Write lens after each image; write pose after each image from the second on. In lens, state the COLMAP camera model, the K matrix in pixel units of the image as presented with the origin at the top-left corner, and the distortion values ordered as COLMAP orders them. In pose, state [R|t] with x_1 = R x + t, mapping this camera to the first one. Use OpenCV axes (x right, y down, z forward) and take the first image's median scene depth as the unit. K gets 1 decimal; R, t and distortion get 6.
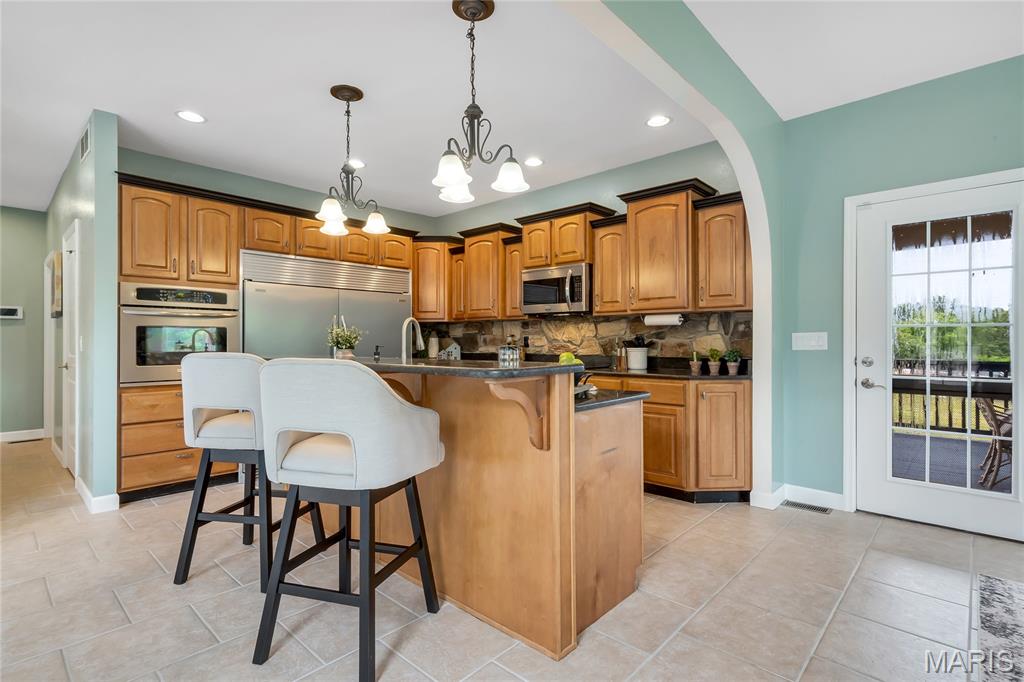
lens RADIAL K [[497.0, 0, 514.7], [0, 497.0, 339.8], [0, 0, 1]] dist [0.002111, 0.001782]
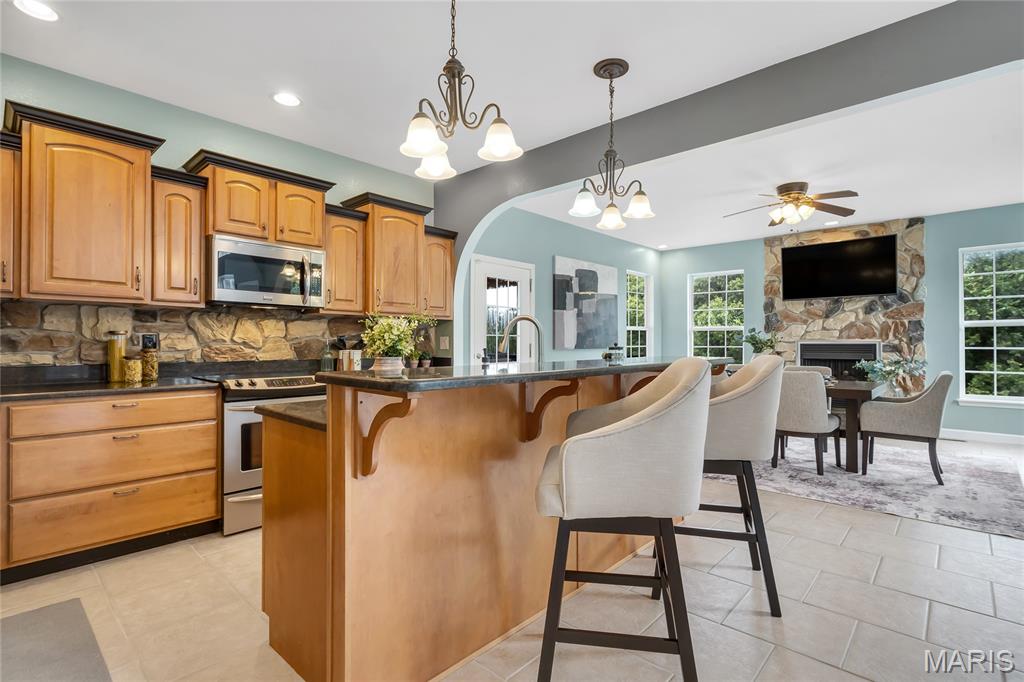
lens RADIAL K [[497.0, 0, 508.8], [0, 497.0, 338.2], [0, 0, 1]] dist [0.002111, 0.001782]
pose [[-0.006500, 0.006838, 0.999955, -0.731822], [-0.008511, 0.999940, -0.006893, -0.002803], [-0.999943, -0.008556, -0.006442, 0.710744]]
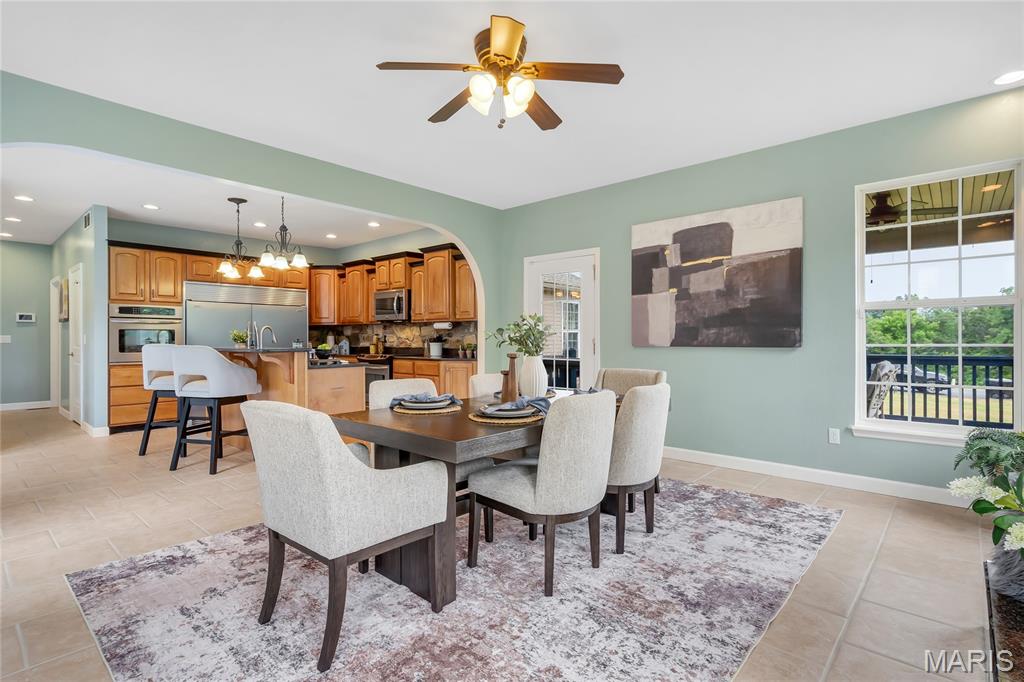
lens RADIAL K [[497.0, 0, 503.0], [0, 497.0, 339.7], [0, 0, 1]] dist [0.002111, 0.001782]
pose [[0.999909, 0.000861, 0.013463, 0.442243], [-0.000941, 0.999982, 0.005968, -0.003028], [-0.013457, -0.005981, 0.999892, -0.600423]]
